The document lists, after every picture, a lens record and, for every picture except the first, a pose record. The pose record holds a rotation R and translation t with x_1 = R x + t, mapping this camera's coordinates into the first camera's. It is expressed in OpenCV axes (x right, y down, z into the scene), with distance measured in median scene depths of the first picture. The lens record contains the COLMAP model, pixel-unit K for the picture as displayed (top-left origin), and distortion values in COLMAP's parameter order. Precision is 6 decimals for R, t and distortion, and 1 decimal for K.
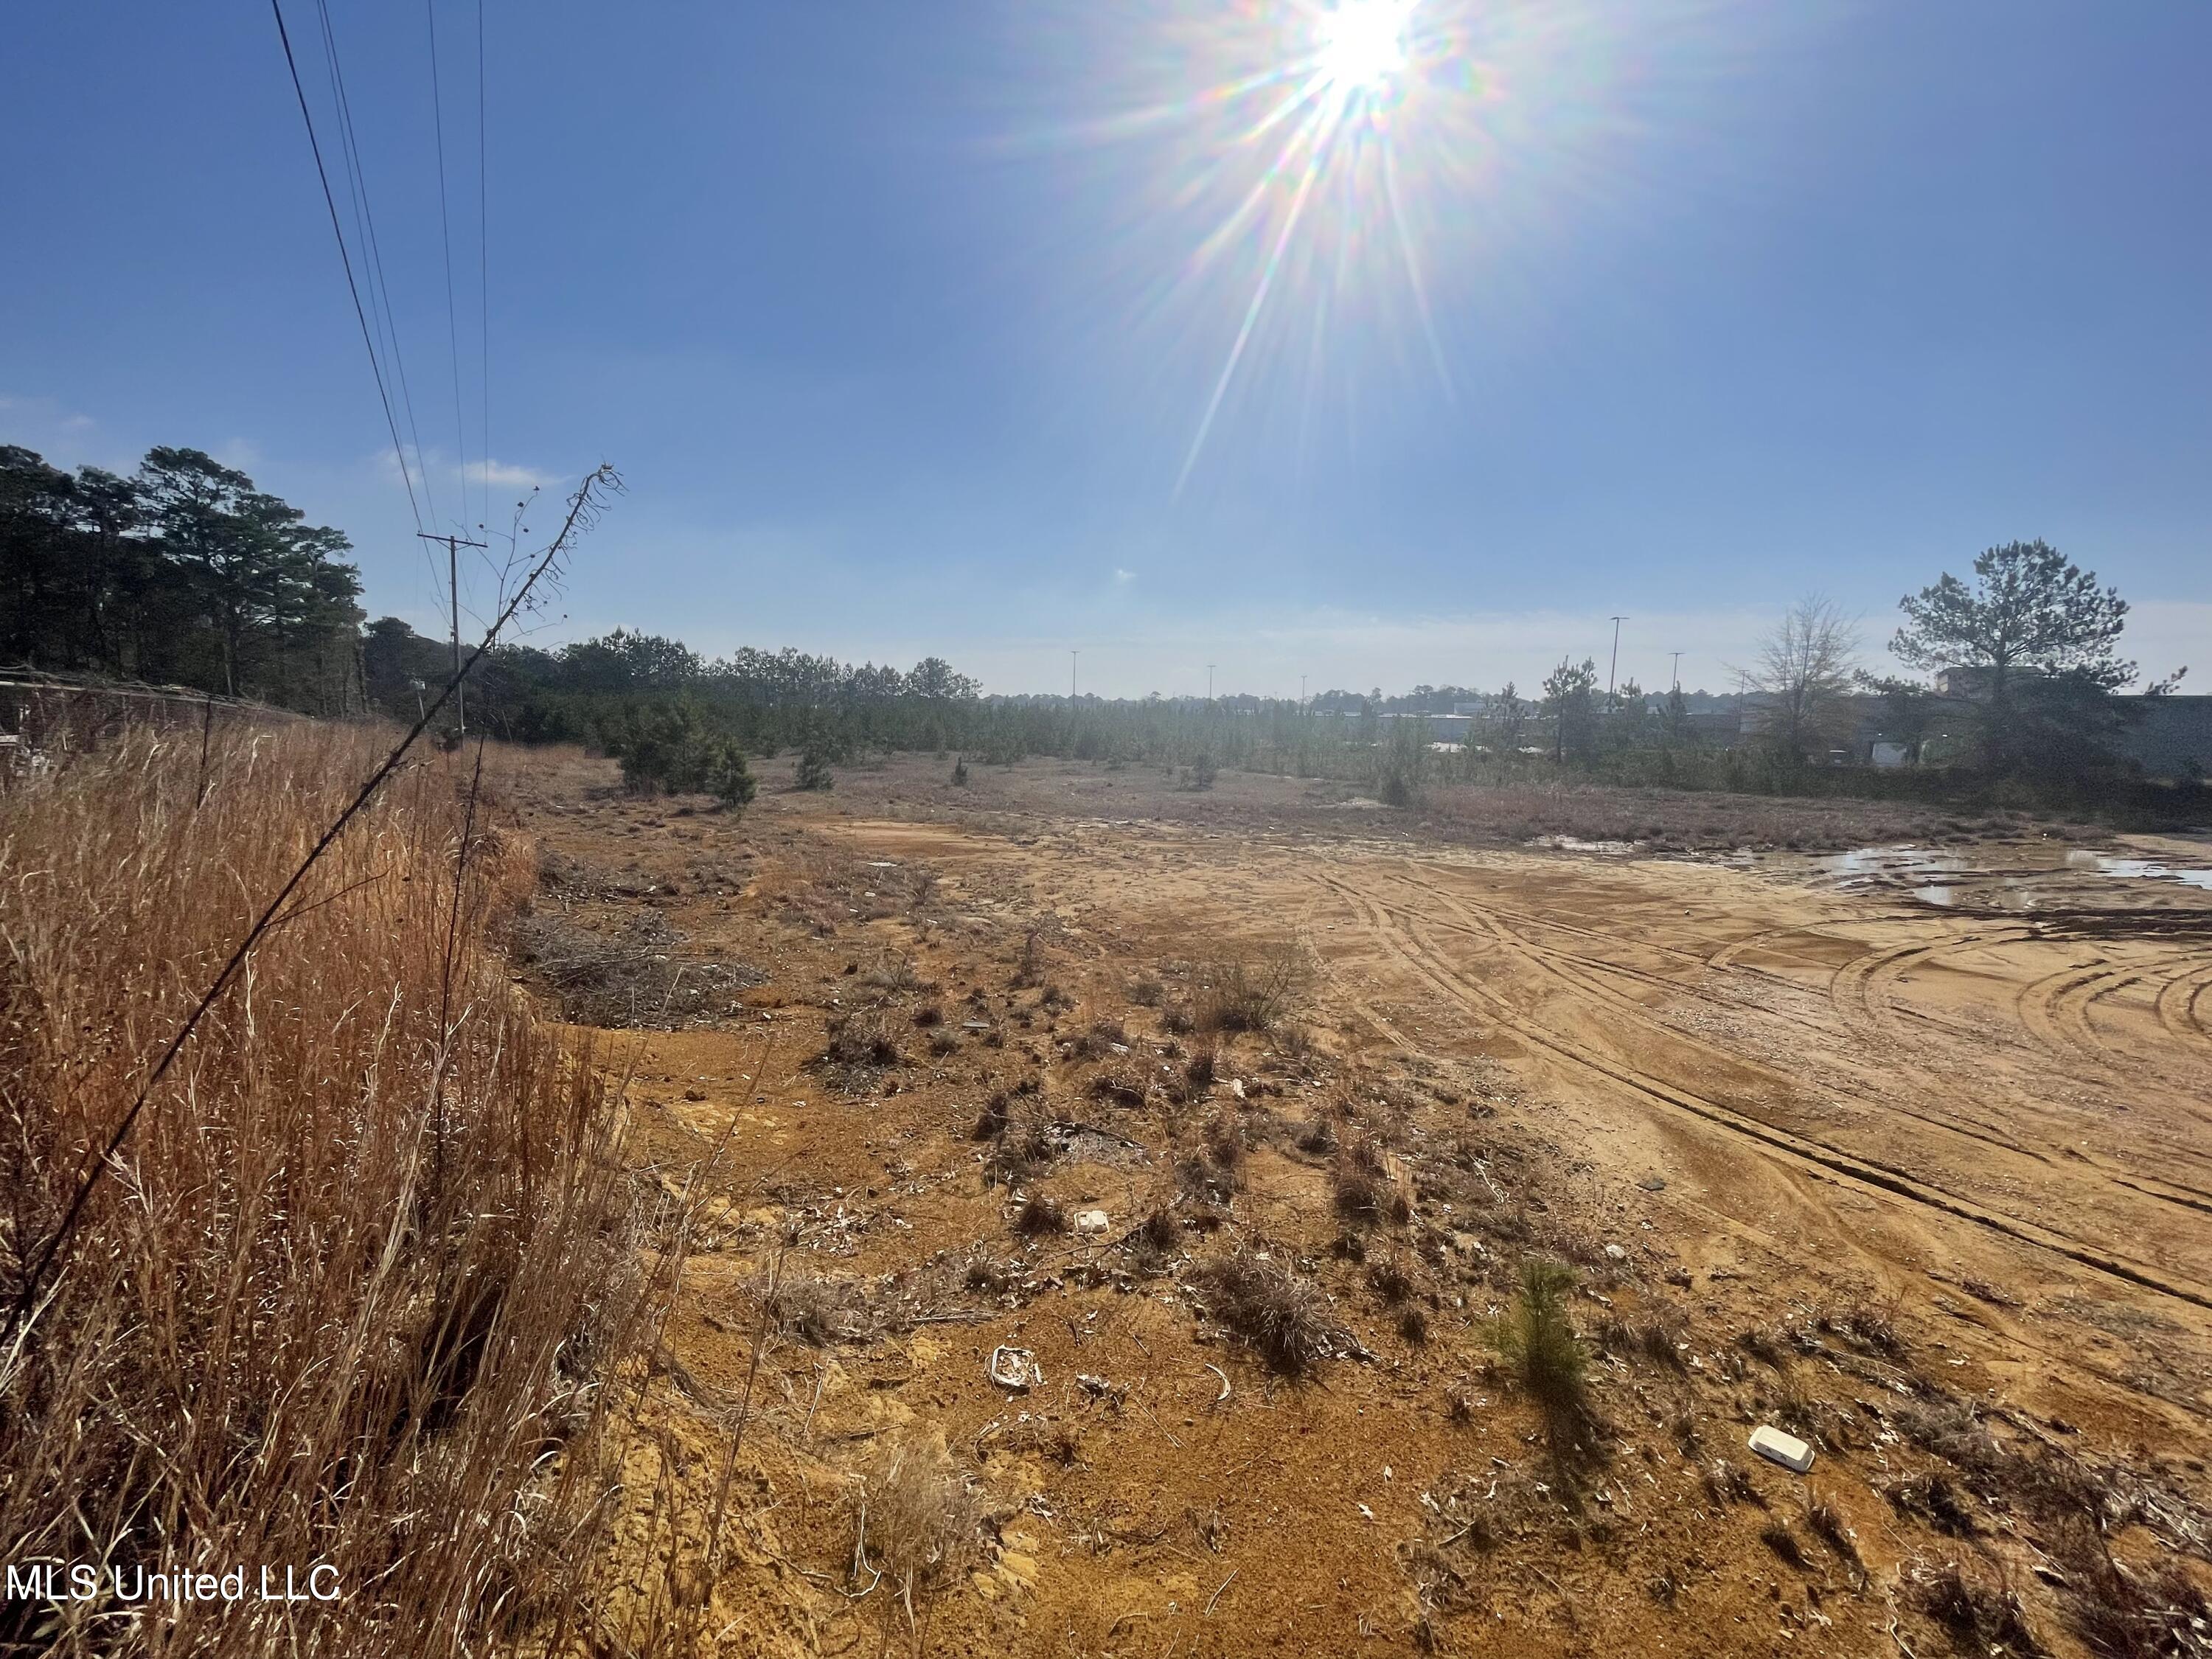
lens RADIAL K [[898.5, 0, 1108.3], [0, 898.5, 830.3], [0, 0, 1]] dist [-0.001869, -0.000264]
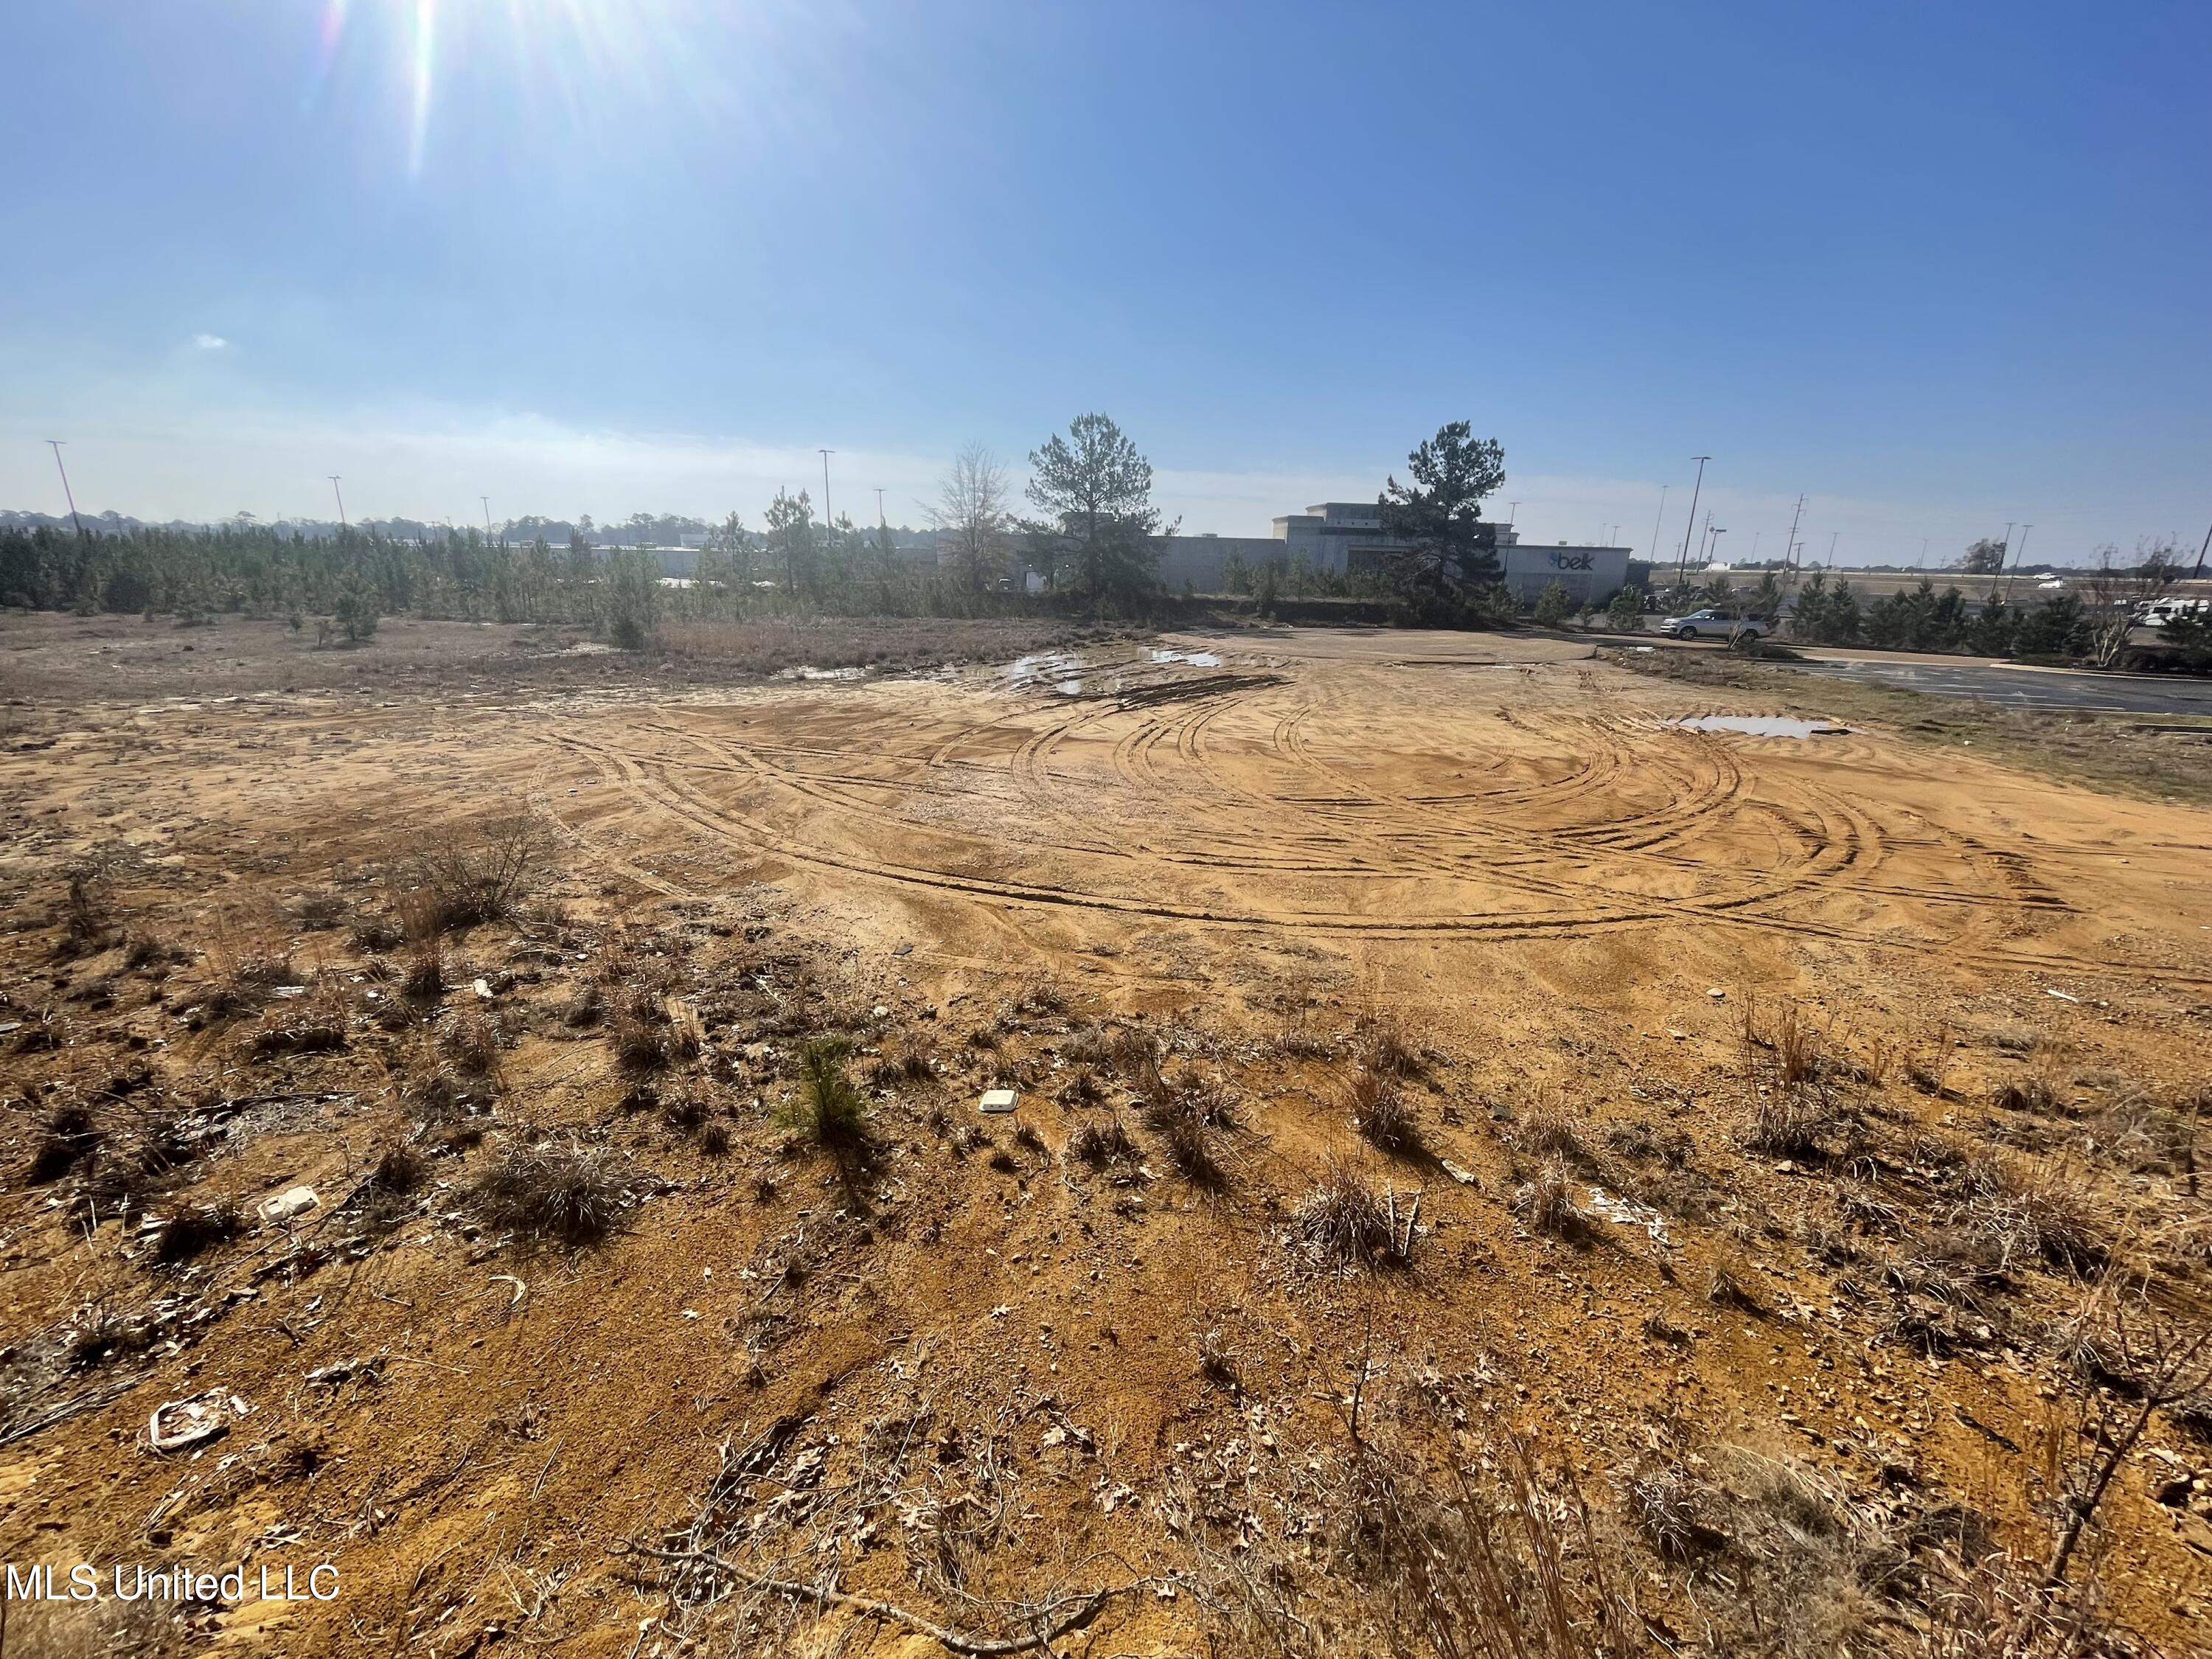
lens RADIAL K [[898.5, 0, 1108.3], [0, 898.5, 830.3], [0, 0, 1]] dist [-0.001869, -0.000264]
pose [[0.703946, -0.207295, 0.679329, 0.014115], [0.084667, 0.974132, 0.209519, 0.009255], [-0.705189, -0.089974, 0.703288, -0.018056]]
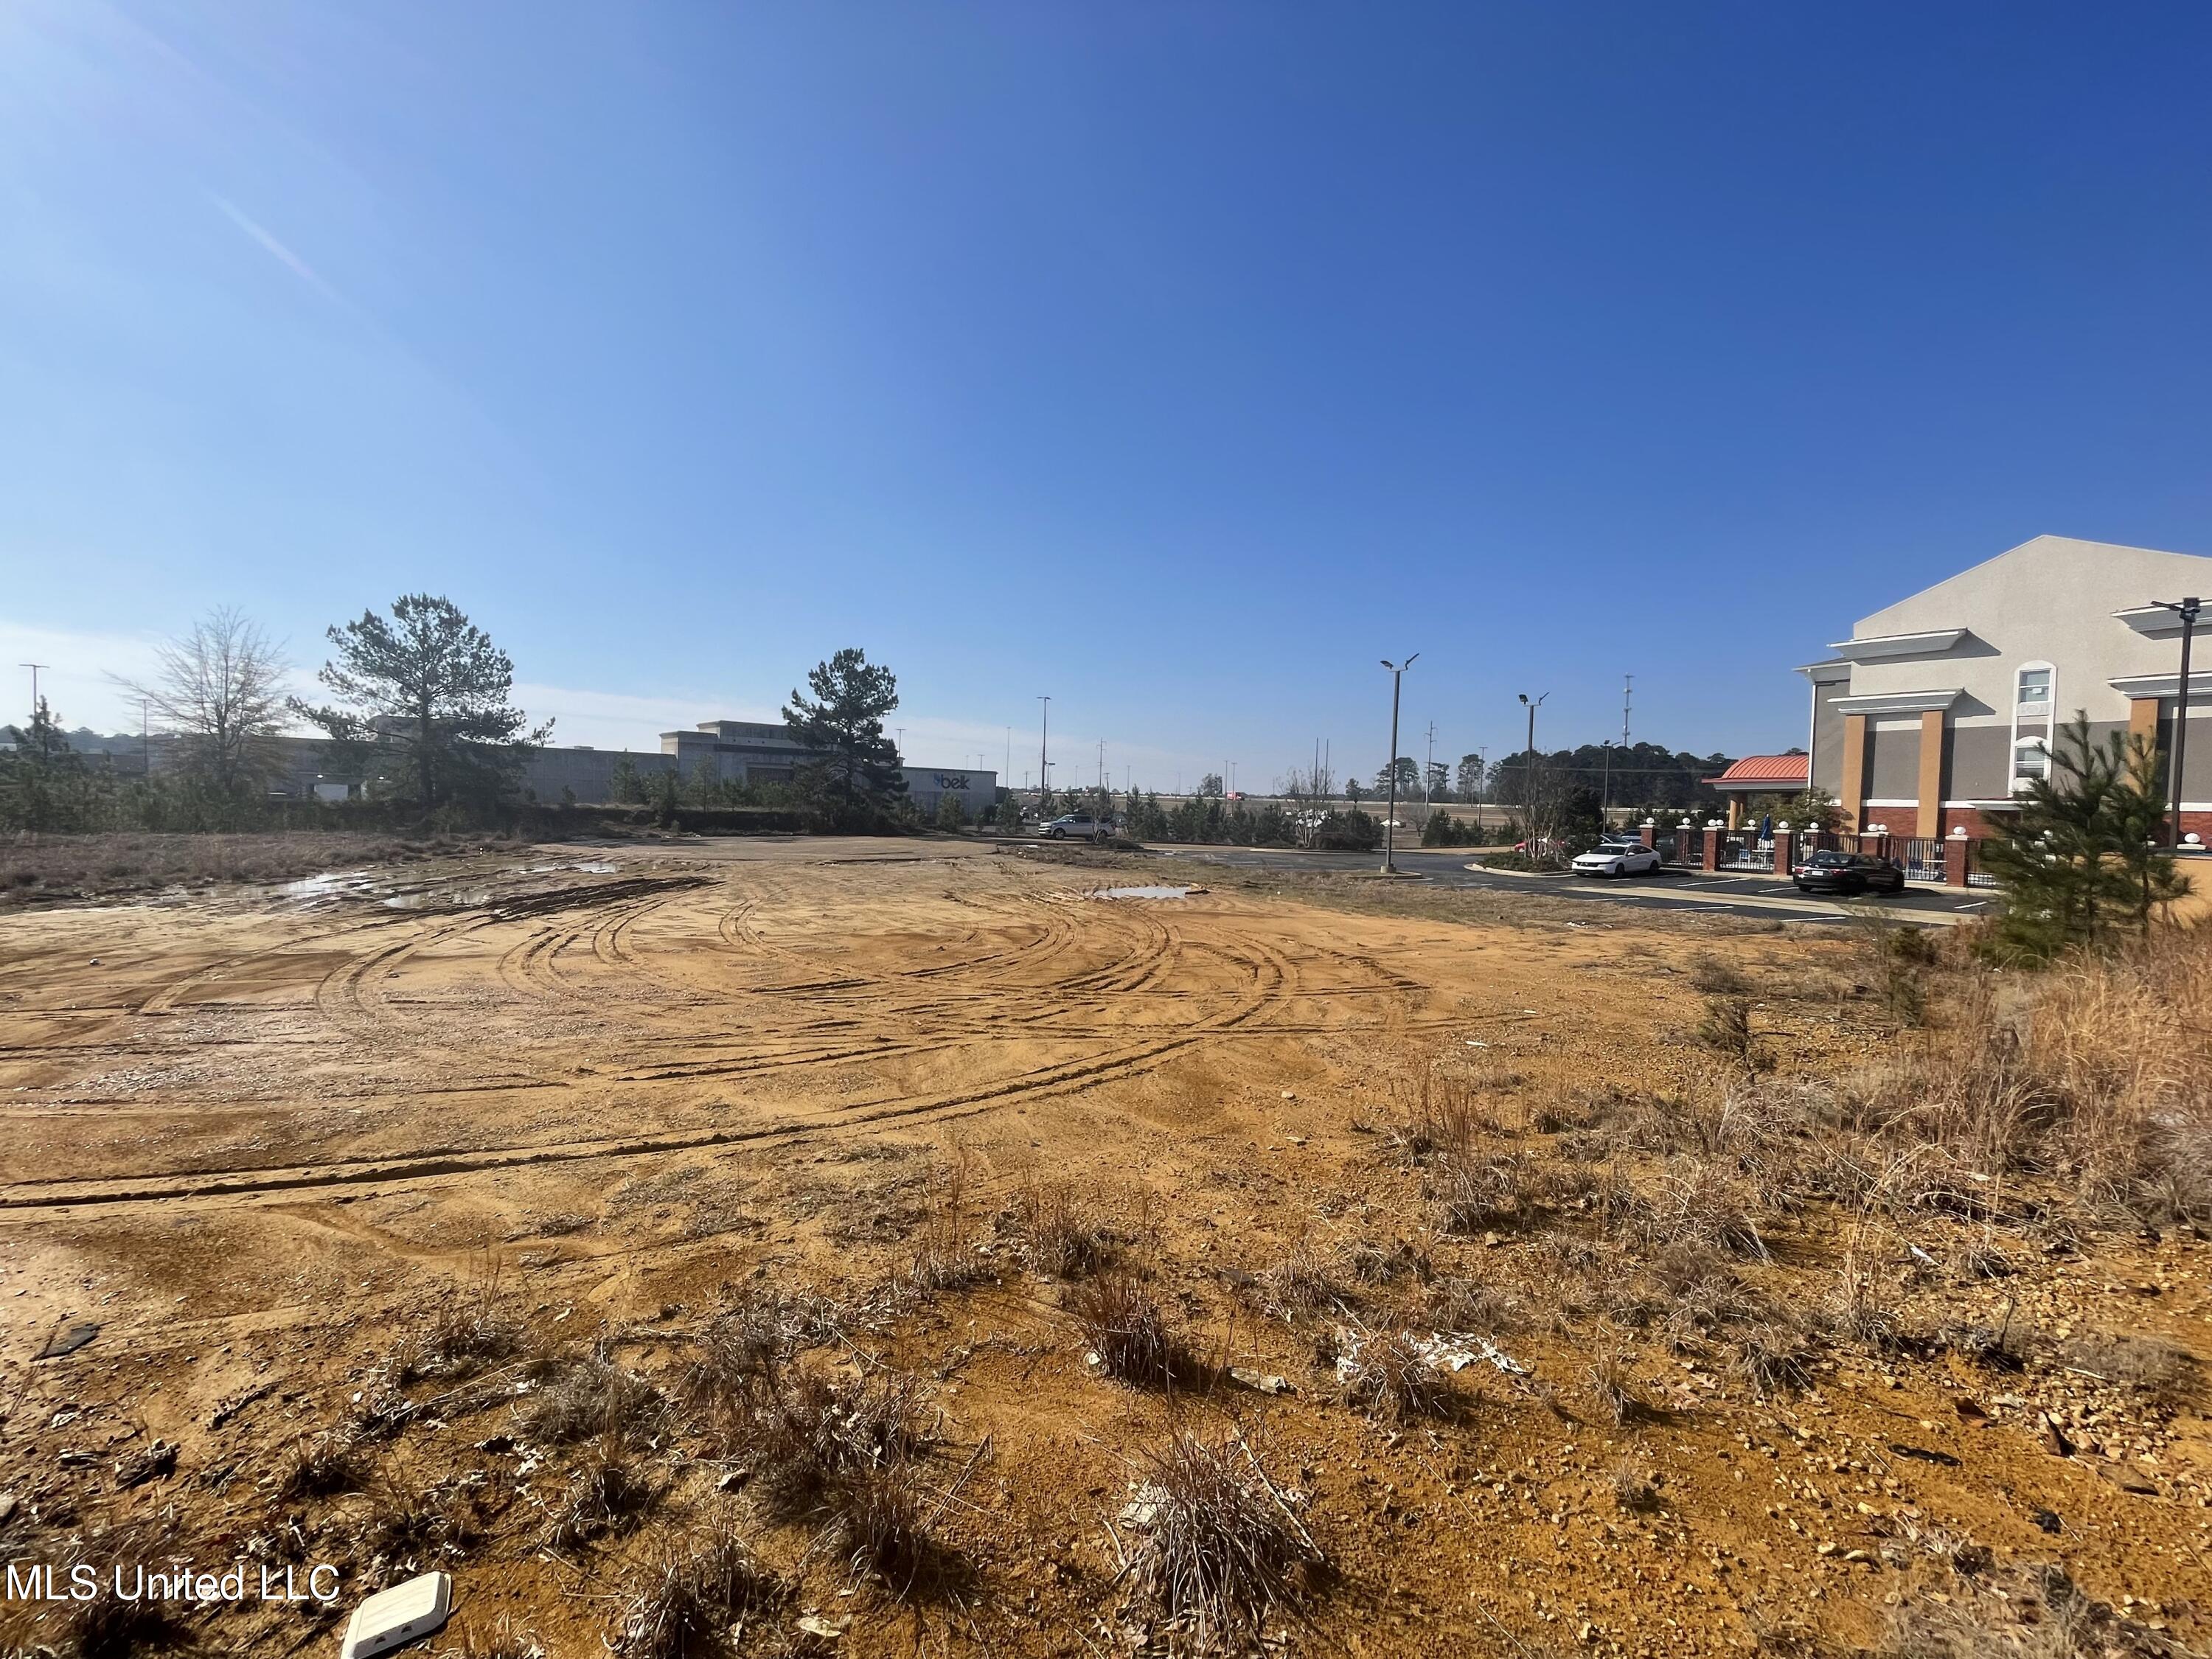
lens RADIAL K [[891.6, 0, 1106.0], [0, 891.6, 829.5], [0, 0, 1]] dist [-0.003762, 0.000134]
pose [[0.137519, -0.042568, 0.989584, 0.129907], [0.101309, 0.994441, 0.028699, 0.102780], [-0.985305, 0.096307, 0.141067, 0.204222]]
